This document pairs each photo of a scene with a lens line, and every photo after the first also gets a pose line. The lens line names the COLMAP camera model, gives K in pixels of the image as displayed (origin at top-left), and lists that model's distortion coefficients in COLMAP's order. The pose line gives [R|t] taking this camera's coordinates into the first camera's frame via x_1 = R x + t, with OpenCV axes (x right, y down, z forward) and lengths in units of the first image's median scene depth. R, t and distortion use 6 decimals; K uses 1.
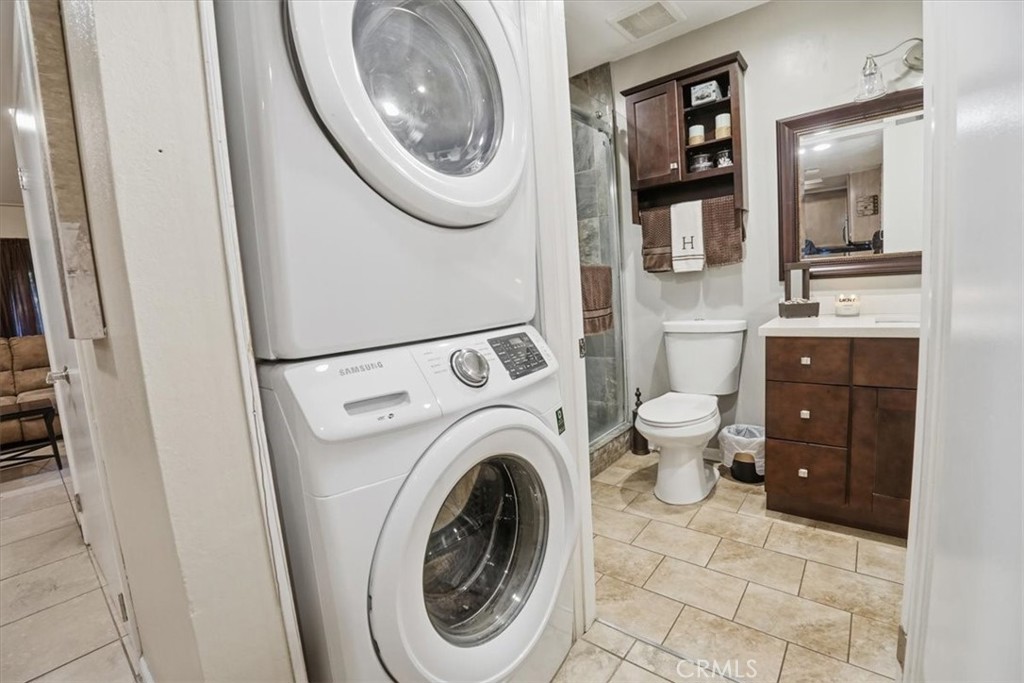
lens RADIAL K [[441.5, 0, 515.2], [0, 441.5, 336.1], [0, 0, 1]] dist [-0.054537, 0.000423]
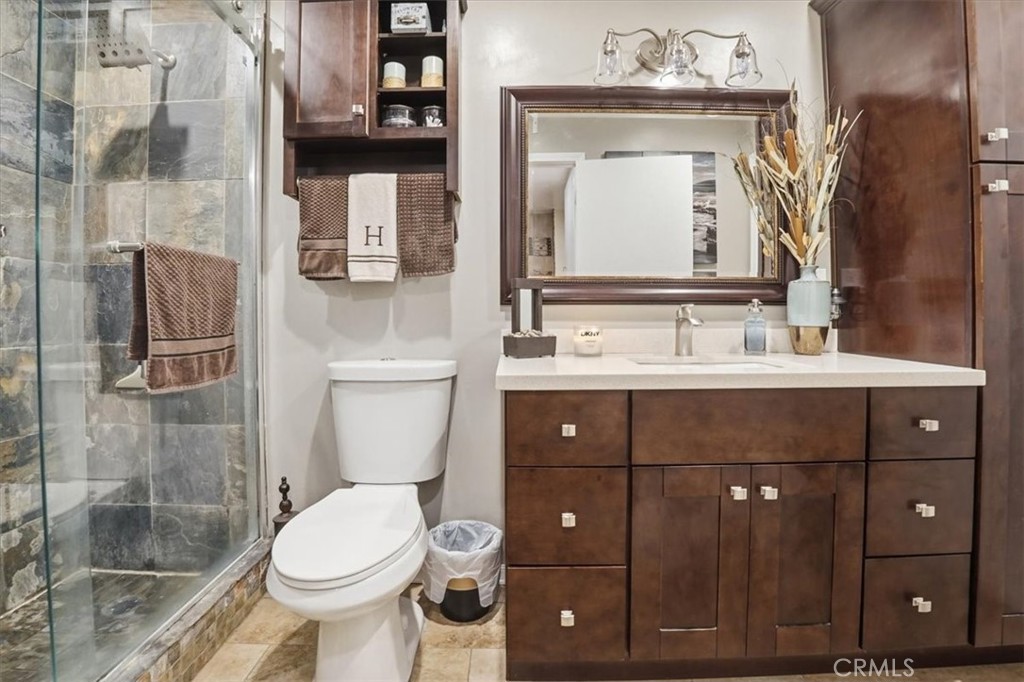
lens RADIAL K [[465.8, 0, 509.8], [0, 465.8, 320.4], [0, 0, 1]] dist [-0.075609, 0.017159]
pose [[0.773842, 0.057005, 0.630808, 0.142205], [0.015369, 0.993958, -0.108676, -0.019558], [-0.633192, 0.093793, 0.768291, 0.395549]]
